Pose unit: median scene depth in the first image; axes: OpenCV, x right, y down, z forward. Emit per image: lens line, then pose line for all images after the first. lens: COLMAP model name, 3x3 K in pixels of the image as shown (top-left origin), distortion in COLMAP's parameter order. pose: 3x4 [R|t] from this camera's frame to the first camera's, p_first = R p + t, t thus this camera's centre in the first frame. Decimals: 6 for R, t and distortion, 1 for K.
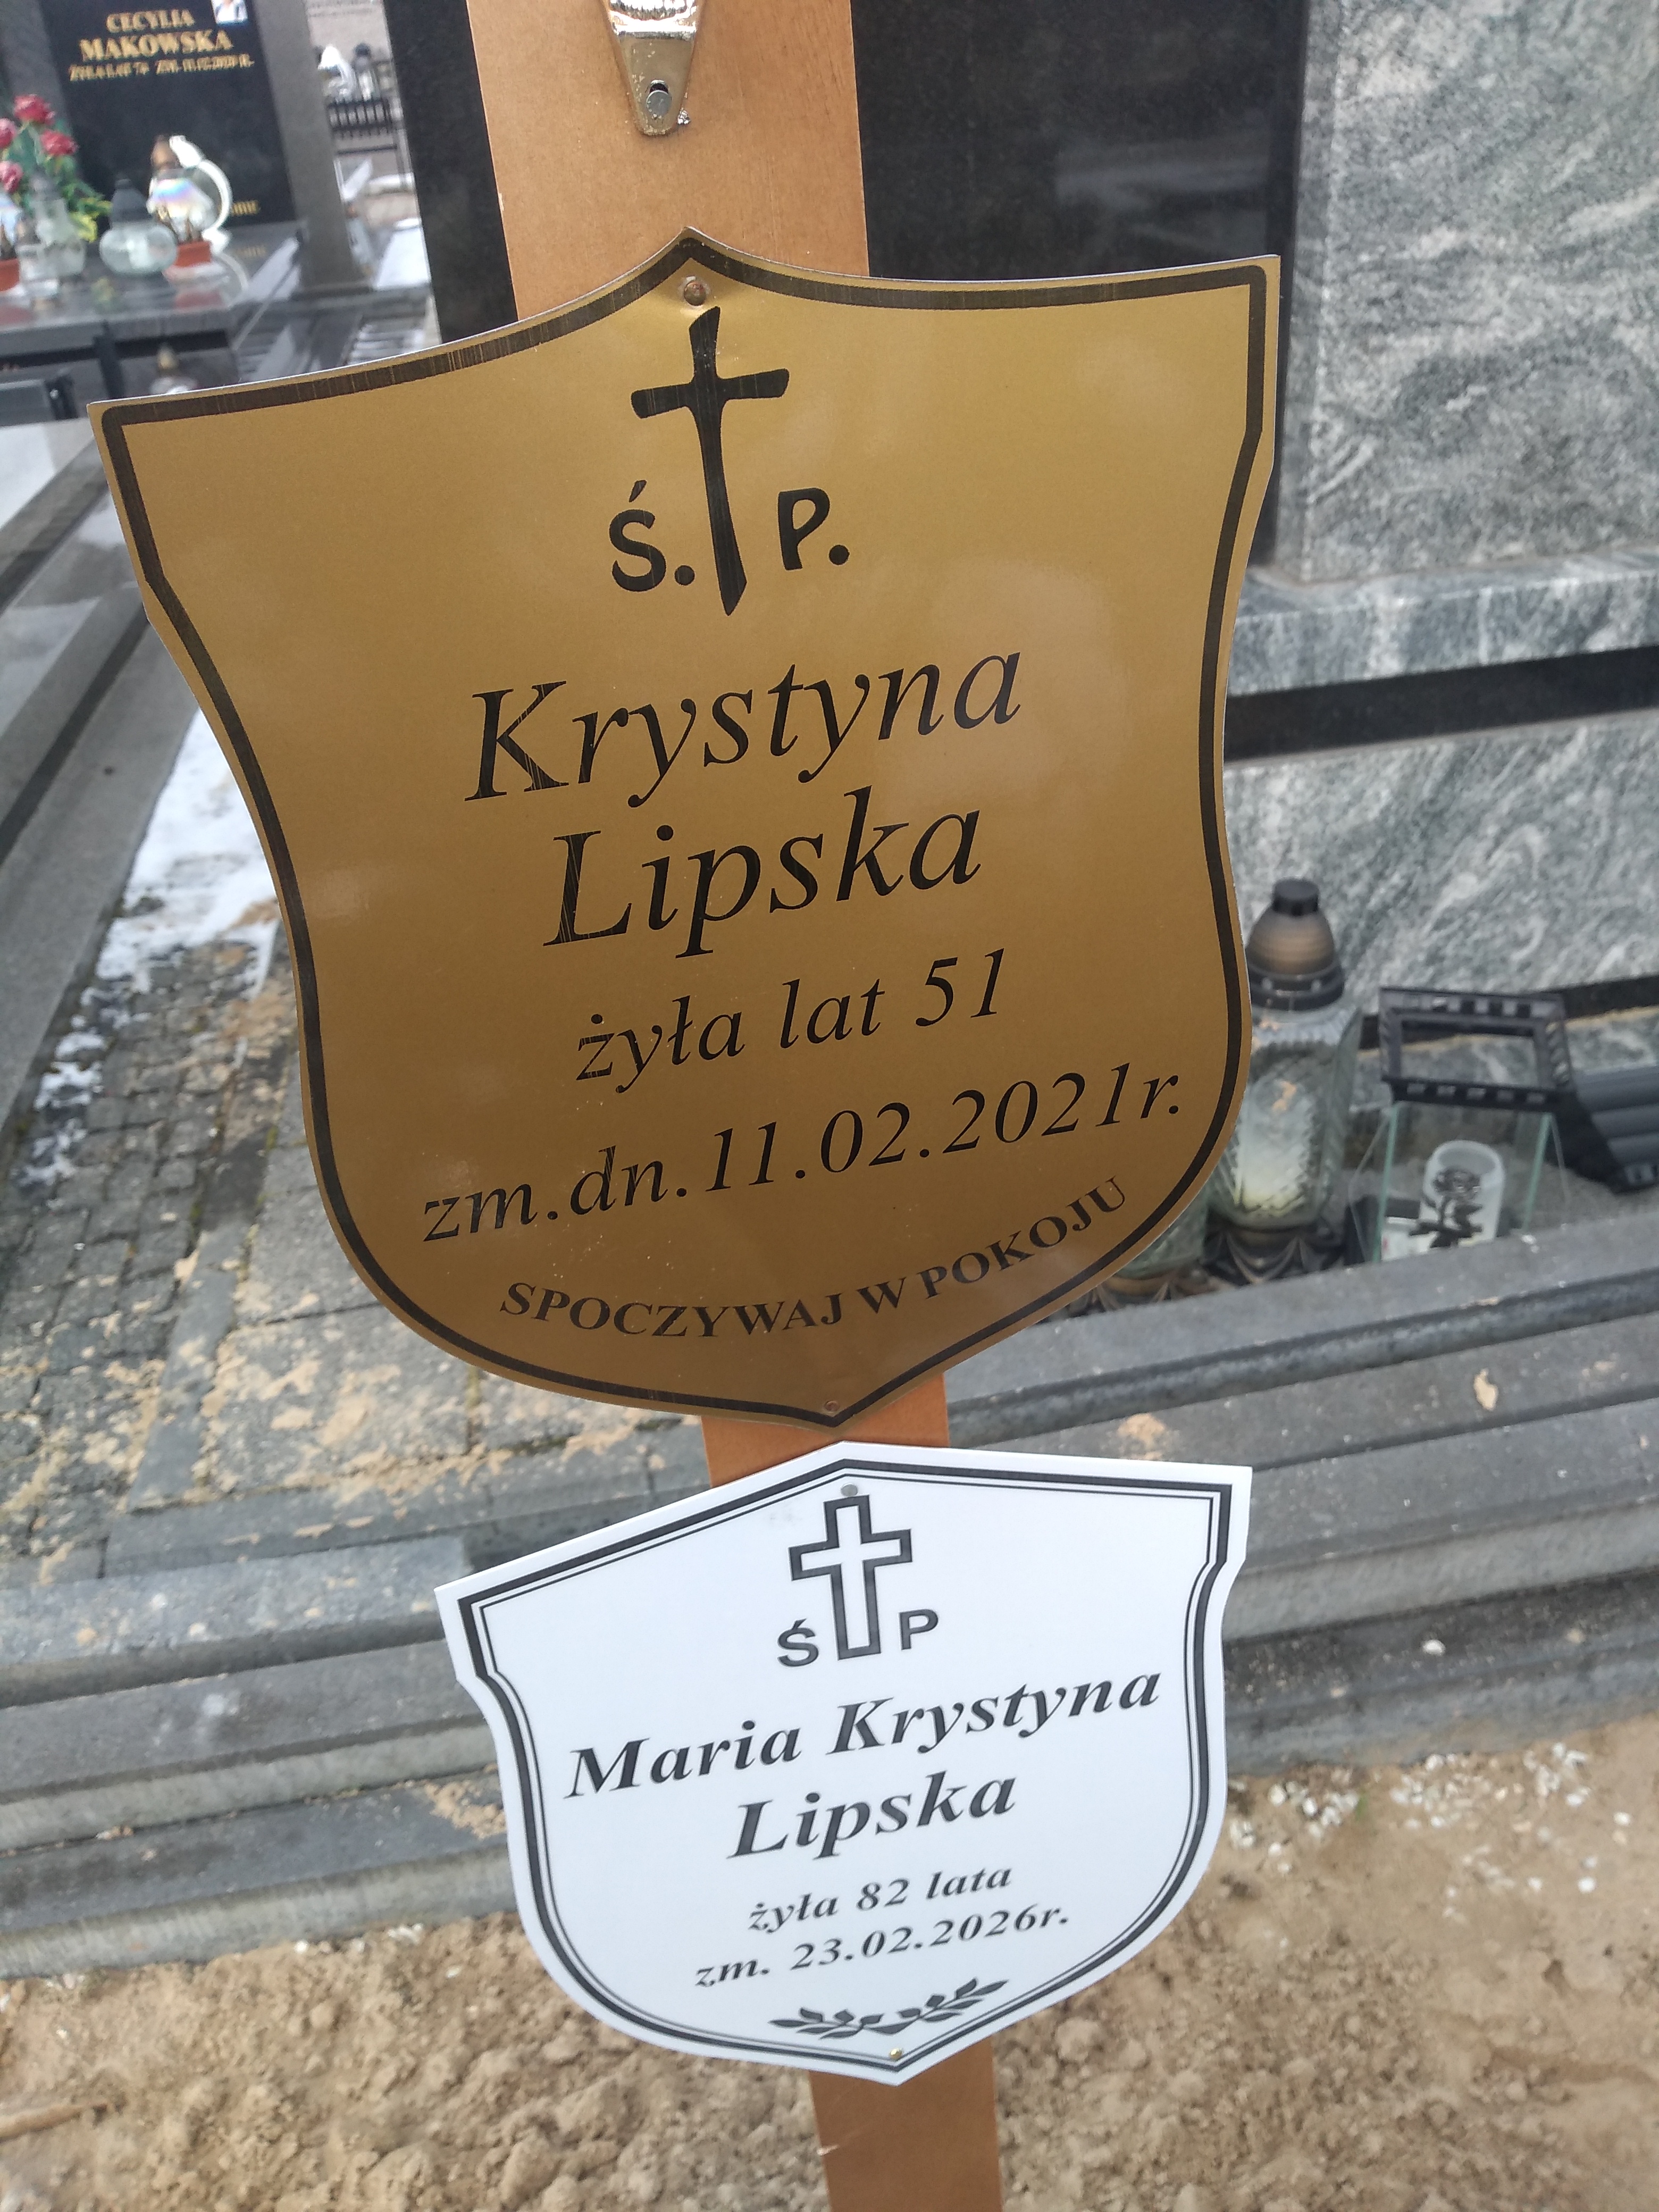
lens RADIAL K [[1733.0, 0, 829.5], [0, 1733.0, 1106.0], [0, 0, 1]] dist [0.004212, -0.036715]
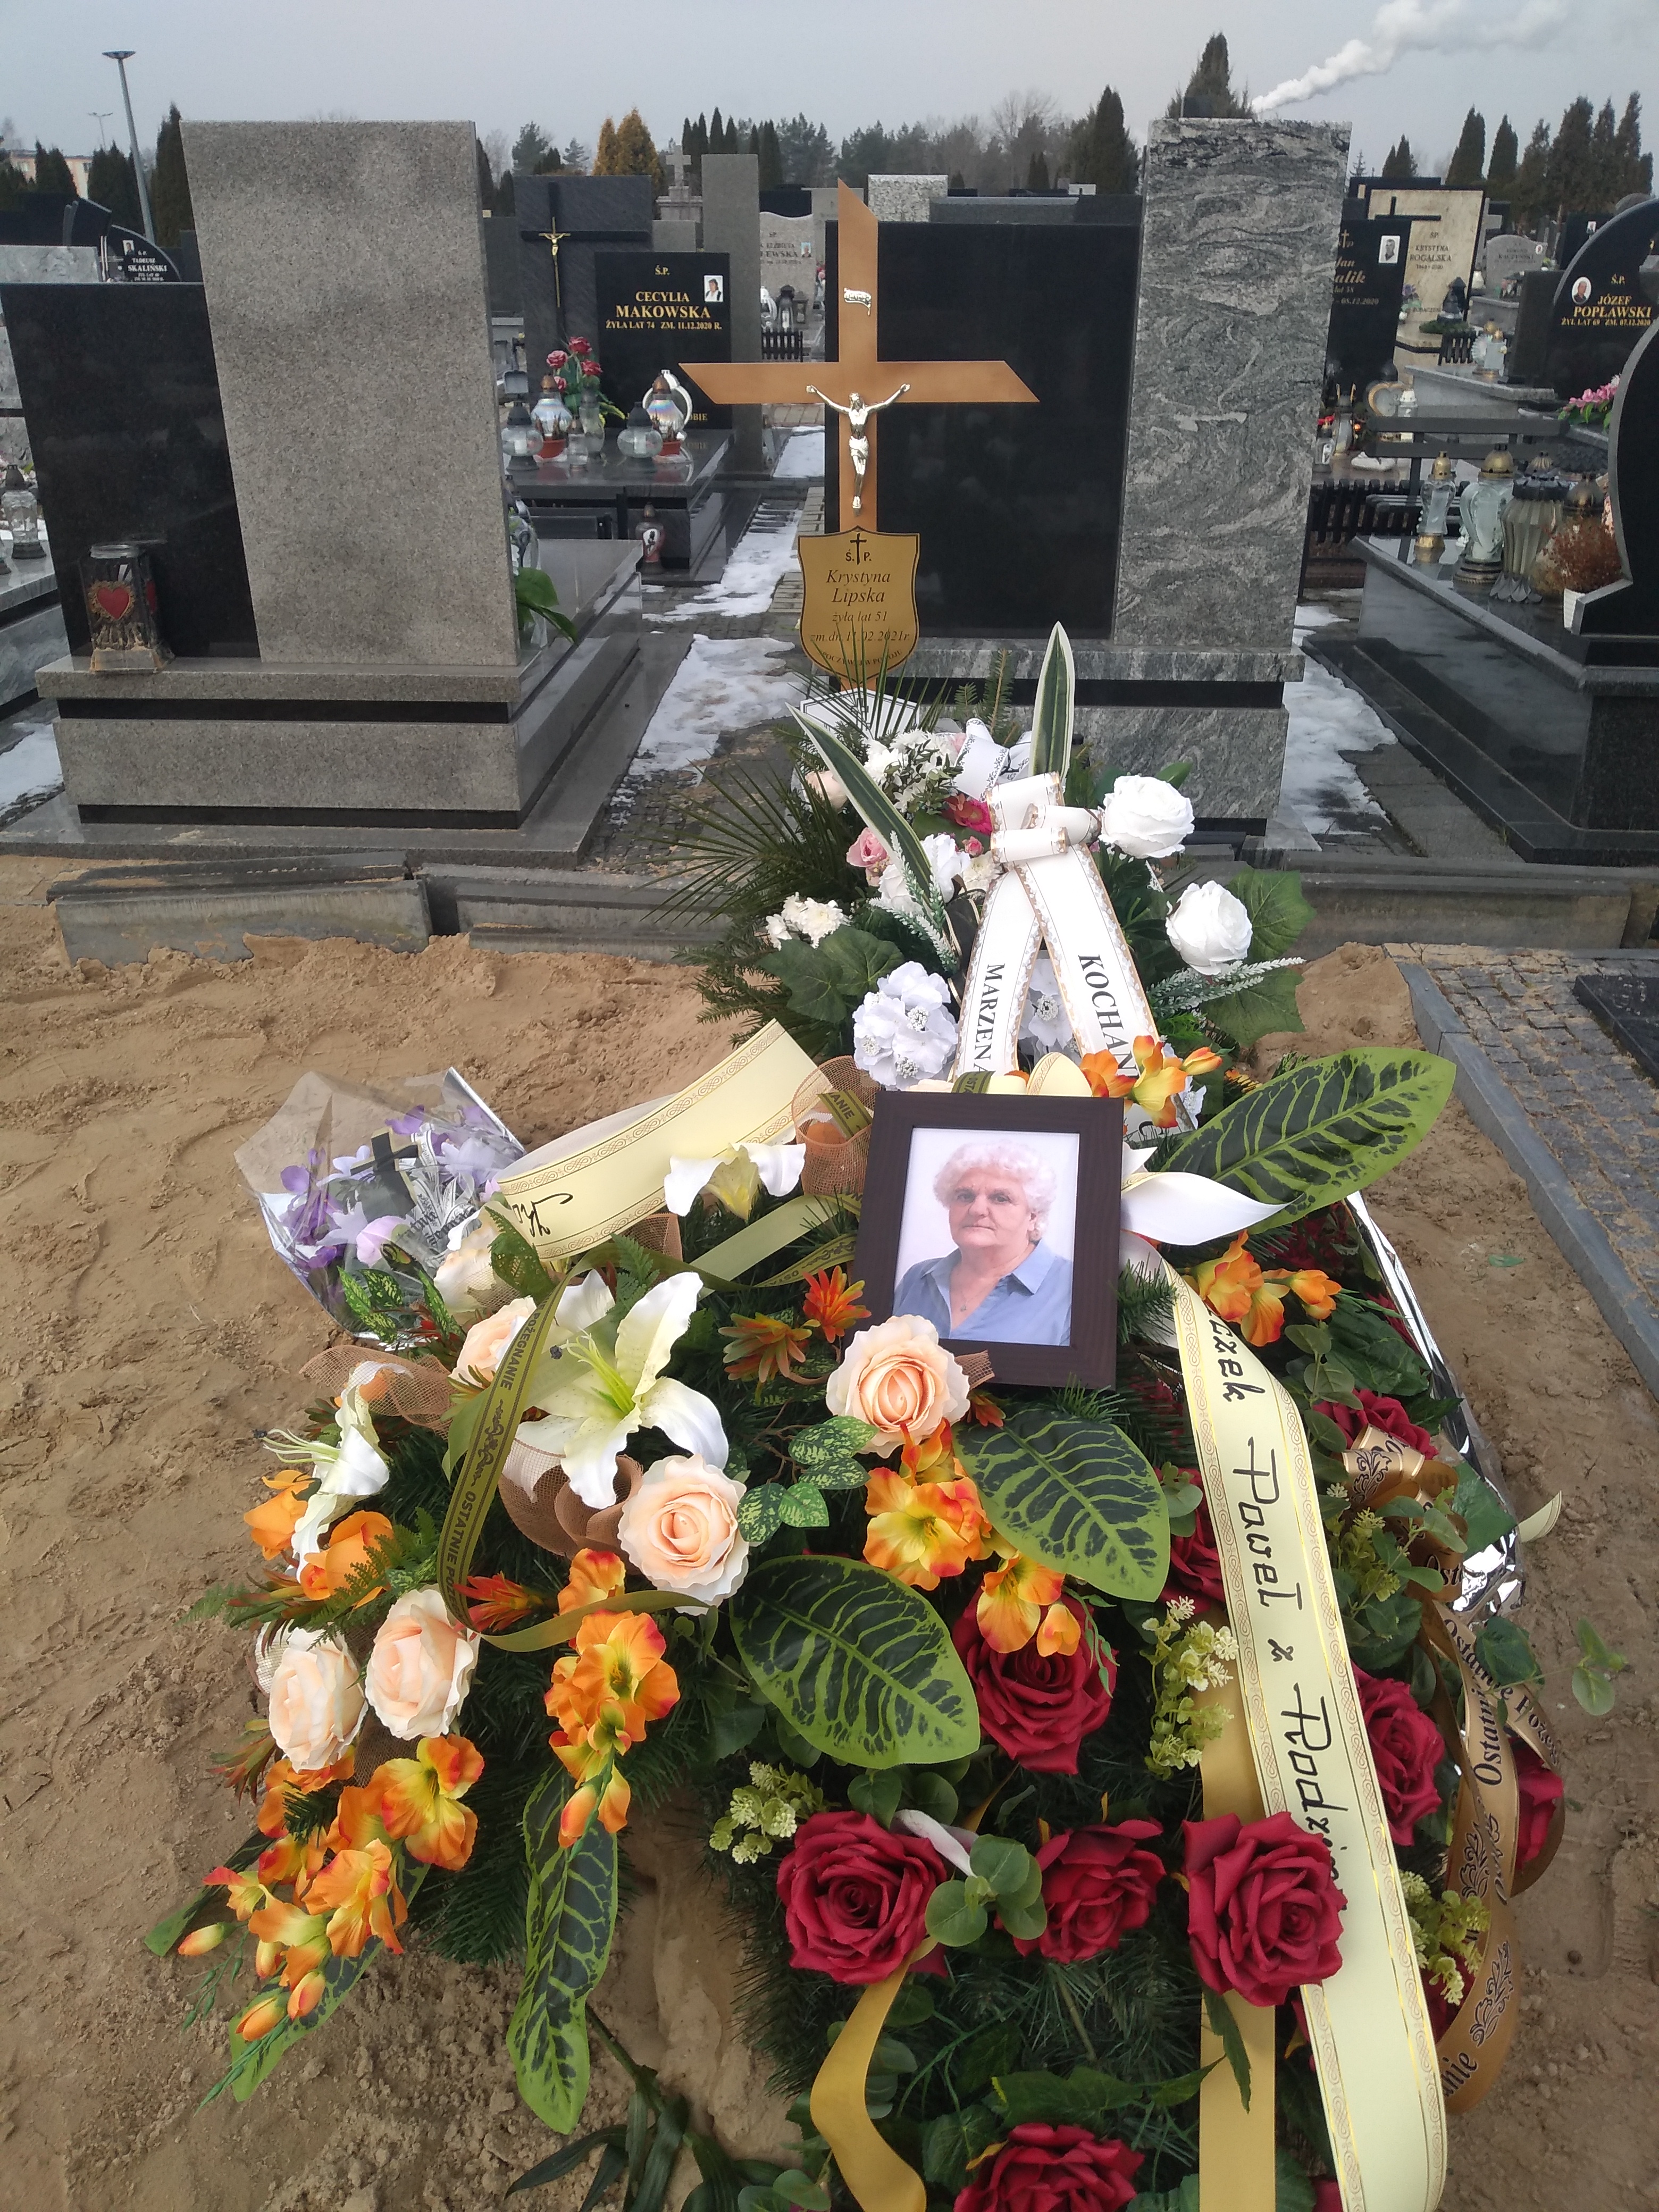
lens RADIAL K [[1759.0, 0, 829.5], [0, 1759.0, 1106.0], [0, 0, 1]] dist [0.137479, -0.507179]
pose [[0.977325, 0.153733, -0.145607, 0.239372], [-0.167756, 0.981763, -0.089438, 0.505403], [0.129202, 0.111837, 0.985292, -1.189436]]
